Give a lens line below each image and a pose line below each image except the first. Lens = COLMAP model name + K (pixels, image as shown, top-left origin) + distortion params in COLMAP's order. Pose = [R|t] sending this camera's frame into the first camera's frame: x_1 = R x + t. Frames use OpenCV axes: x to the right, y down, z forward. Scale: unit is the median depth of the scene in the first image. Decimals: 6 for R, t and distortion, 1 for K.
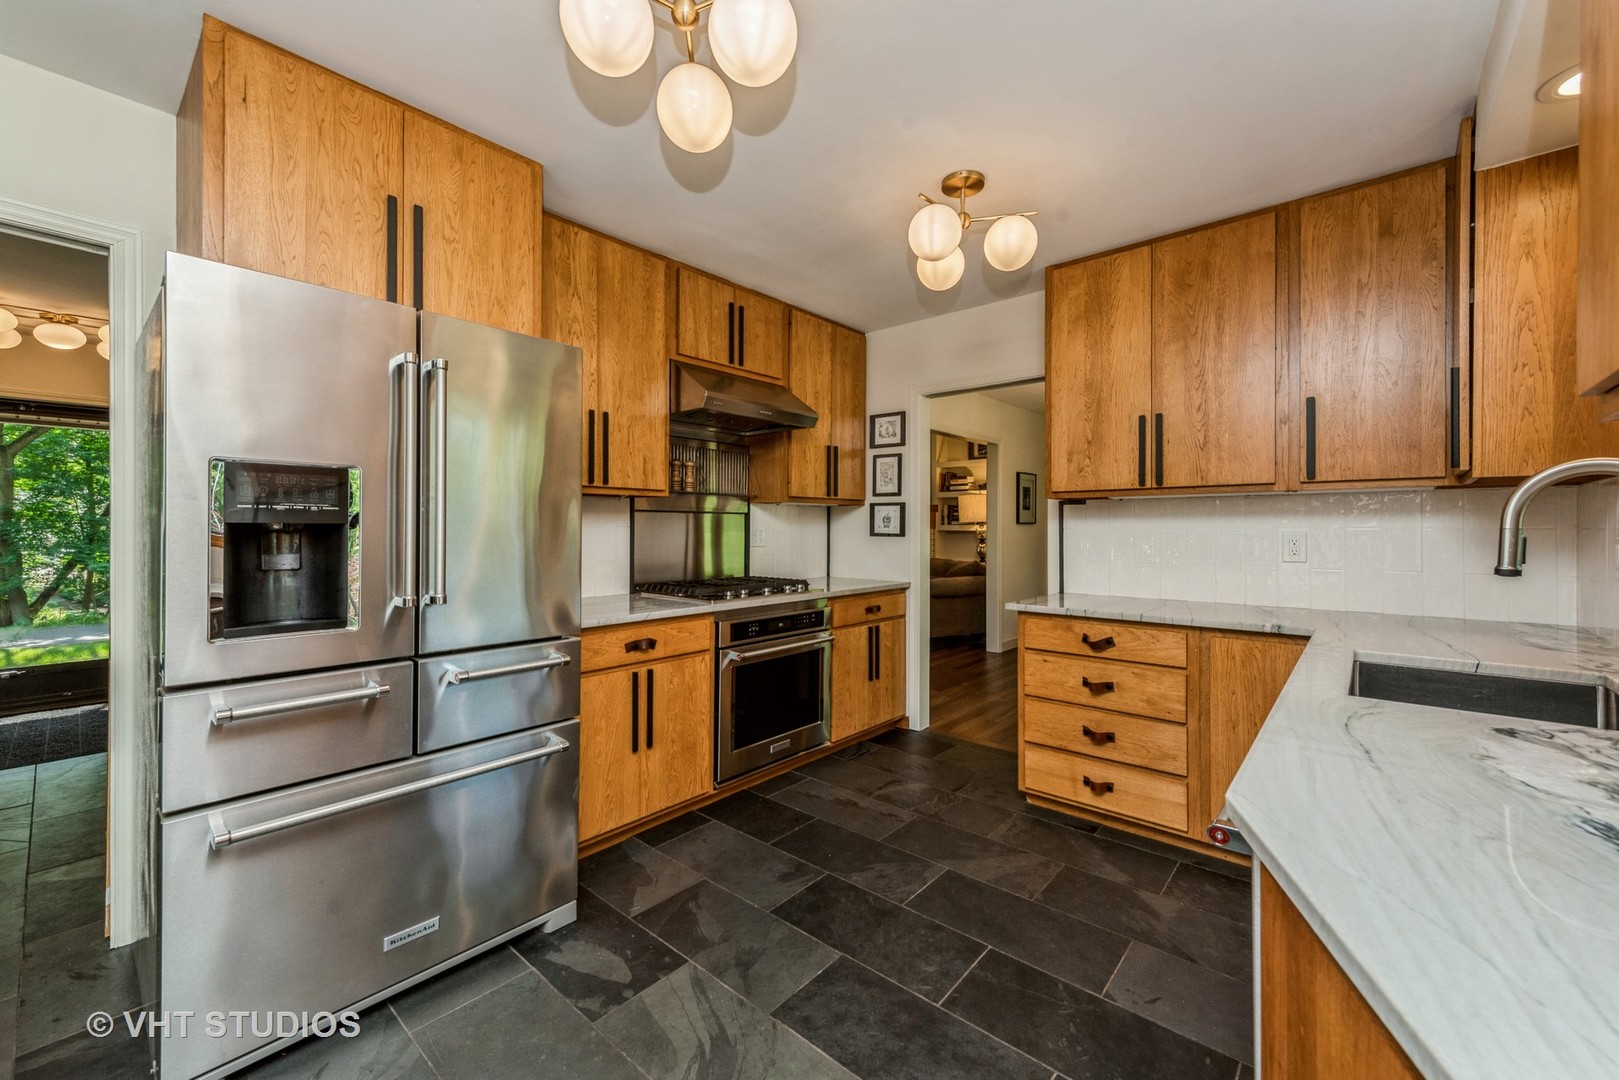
lens RADIAL K [[645.4, 0, 807.1], [0, 645.4, 530.8], [0, 0, 1]] dist [0.013833, -0.002686]
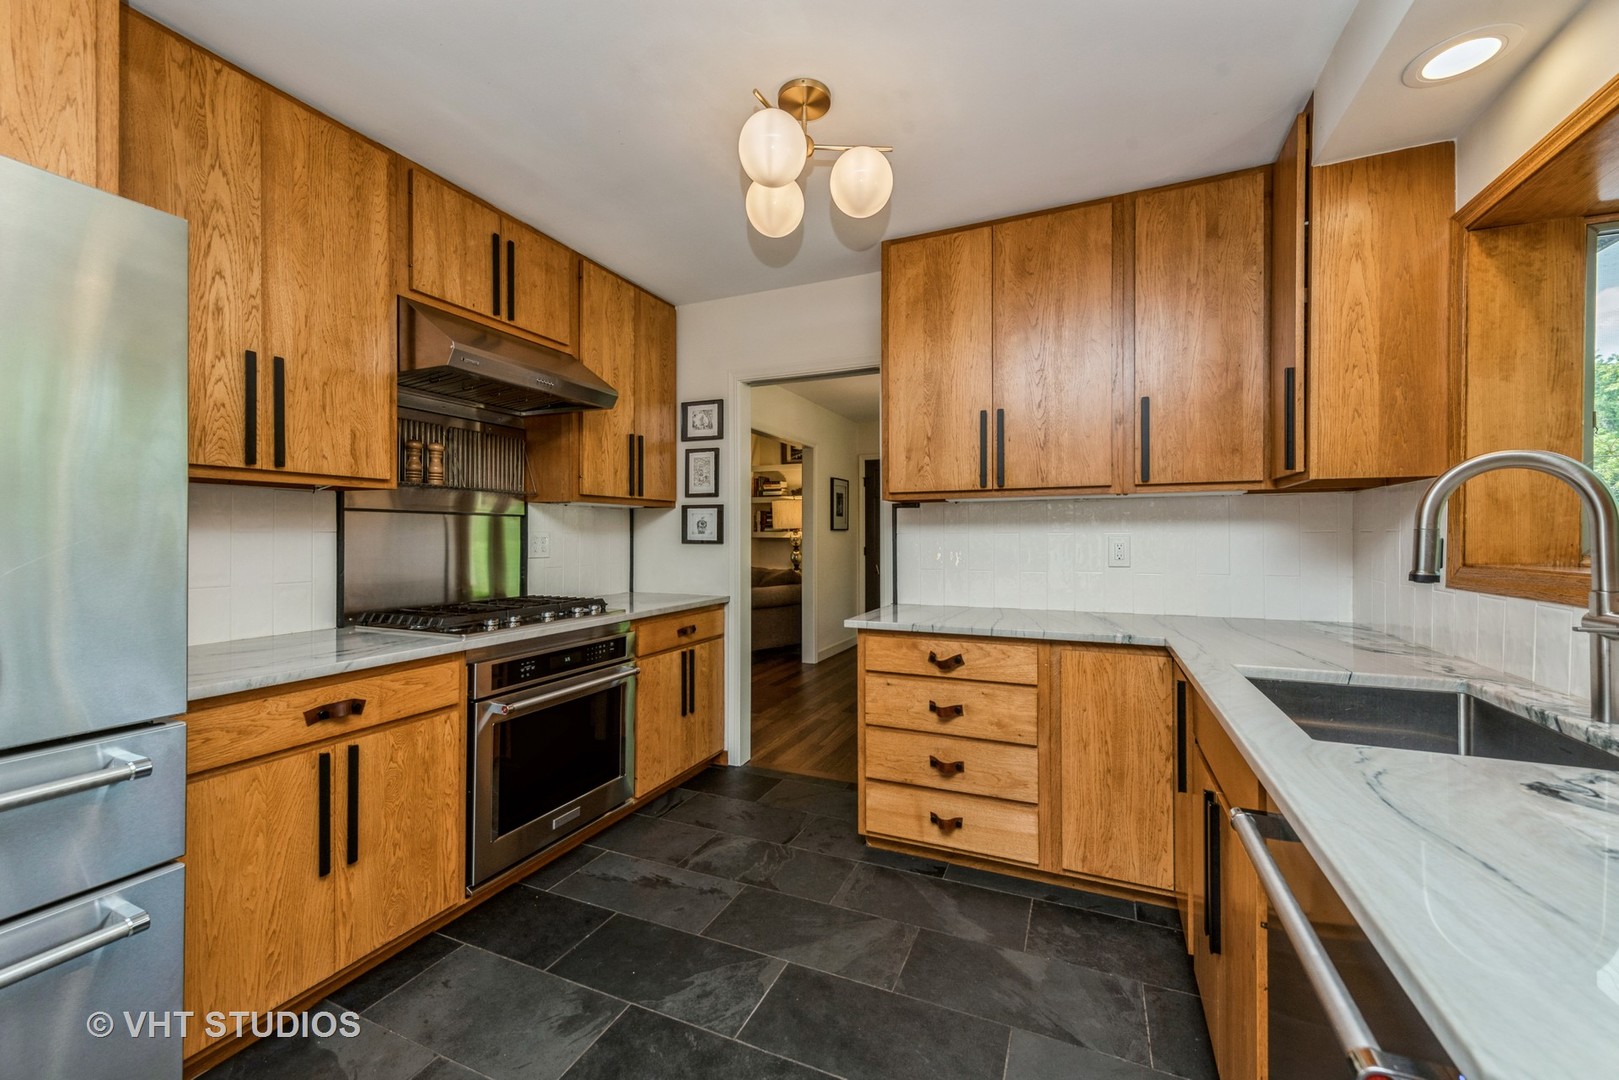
lens RADIAL K [[645.4, 0, 808.6], [0, 645.4, 535.5], [0, 0, 1]] dist [0.013833, -0.002686]
pose [[0.955077, -0.002546, 0.296346, 0.007022], [0.004142, 0.999980, -0.004757, 0.003415], [-0.296328, 0.005771, 0.955069, 0.213666]]
